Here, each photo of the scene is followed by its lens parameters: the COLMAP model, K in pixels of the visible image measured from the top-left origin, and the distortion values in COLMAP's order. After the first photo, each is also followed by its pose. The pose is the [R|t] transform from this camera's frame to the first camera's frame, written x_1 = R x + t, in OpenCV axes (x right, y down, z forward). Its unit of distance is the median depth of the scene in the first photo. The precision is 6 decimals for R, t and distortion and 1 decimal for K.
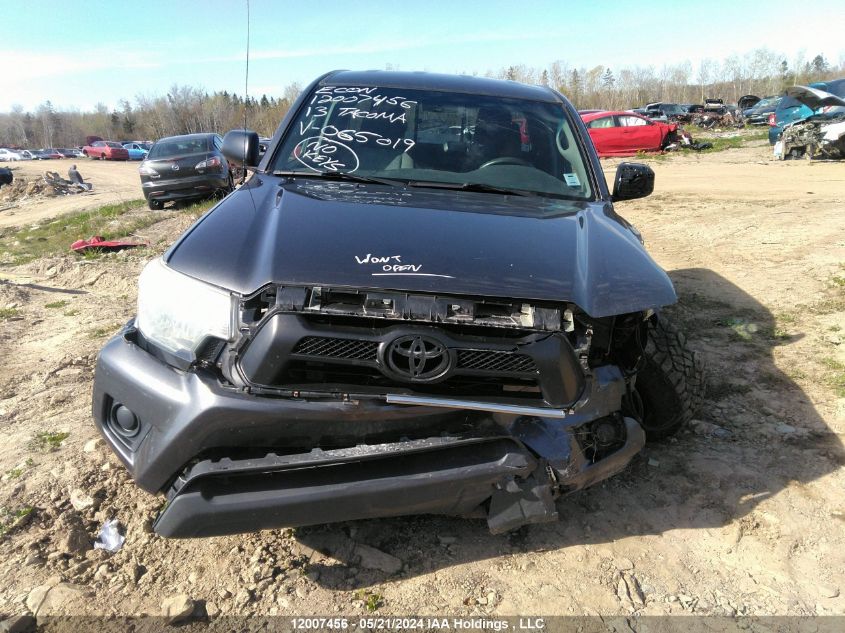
lens RADIAL K [[657.0, 0, 422.5], [0, 657.0, 316.5], [0, 0, 1]] dist [-0.006727, -0.006666]
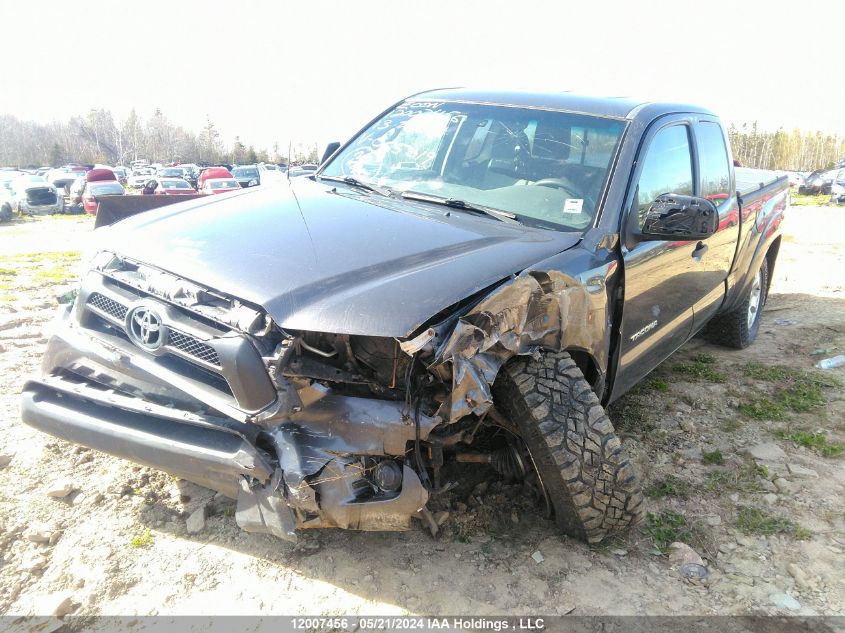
lens RADIAL K [[657.0, 0, 422.5], [0, 657.0, 316.5], [0, 0, 1]] dist [-0.006727, -0.006666]
pose [[0.780814, 0.180705, -0.598059, 0.959183], [-0.209763, 0.977516, 0.021497, -0.074101], [0.588497, 0.108666, 0.801164, 0.356170]]
